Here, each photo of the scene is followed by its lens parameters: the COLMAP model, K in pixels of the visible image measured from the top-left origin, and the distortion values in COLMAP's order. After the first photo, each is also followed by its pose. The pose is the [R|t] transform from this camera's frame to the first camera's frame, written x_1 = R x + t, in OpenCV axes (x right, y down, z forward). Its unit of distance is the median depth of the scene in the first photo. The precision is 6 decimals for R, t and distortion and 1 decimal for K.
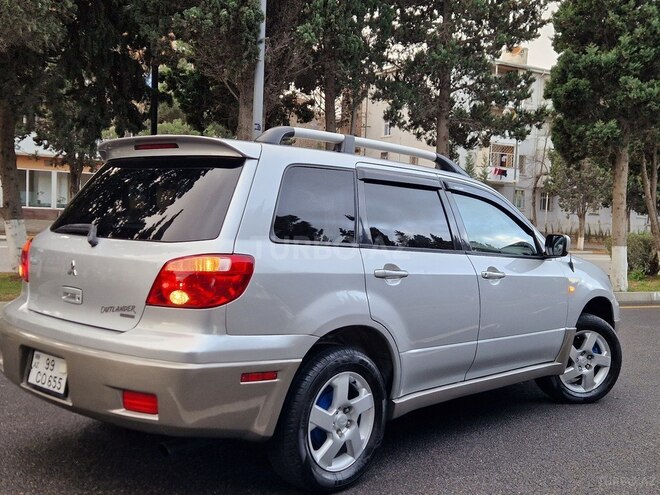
lens RADIAL K [[702.1, 0, 359.9], [0, 702.1, 254.5], [0, 0, 1]] dist [0.068159, -0.014458]
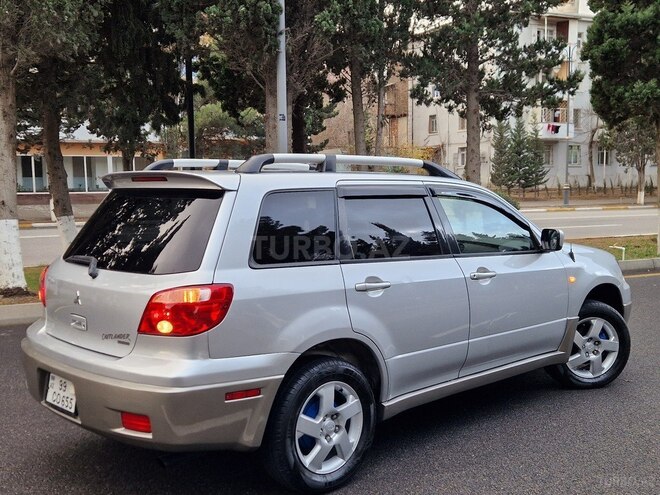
lens RADIAL K [[701.4, 0, 353.3], [0, 701.4, 251.5], [0, 0, 1]] dist [0.067929, -0.036478]
pose [[0.995530, -0.045293, -0.082875, 0.086032], [0.048642, 0.998061, 0.038841, -0.055073], [0.080955, -0.042698, 0.995803, -0.044101]]
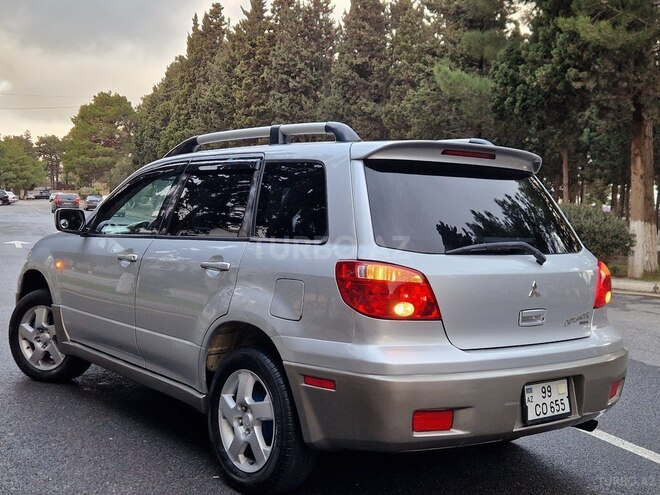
lens RADIAL K [[794.2, 0, 352.8], [0, 794.2, 248.8], [0, 0, 1]] dist [0.067049, -0.047435]
pose [[0.174735, -0.081971, 0.981198, -1.094691], [0.002294, 0.996560, 0.082846, -0.090852], [-0.984613, -0.012225, 0.174322, 0.773113]]
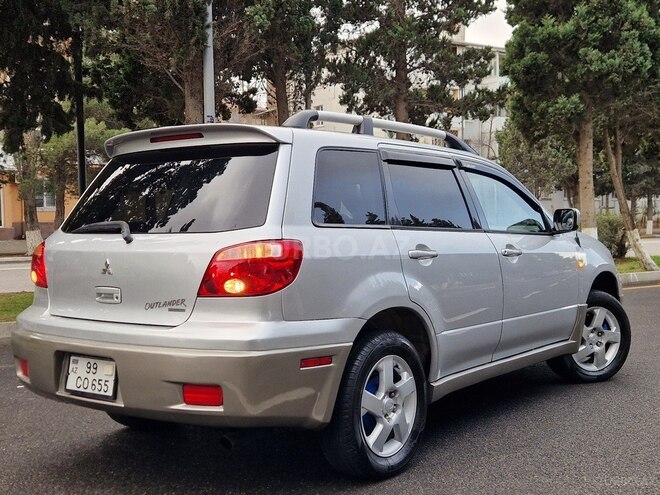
lens RADIAL K [[777.5, 0, 360.3], [0, 777.5, 246.4], [0, 0, 1]] dist [0.054896, 0.029441]
pose [[0.994828, -0.063966, 0.078905, -0.105303], [0.064908, 0.997847, -0.009425, 0.017306], [-0.078132, 0.014498, 0.996838, -0.065762]]
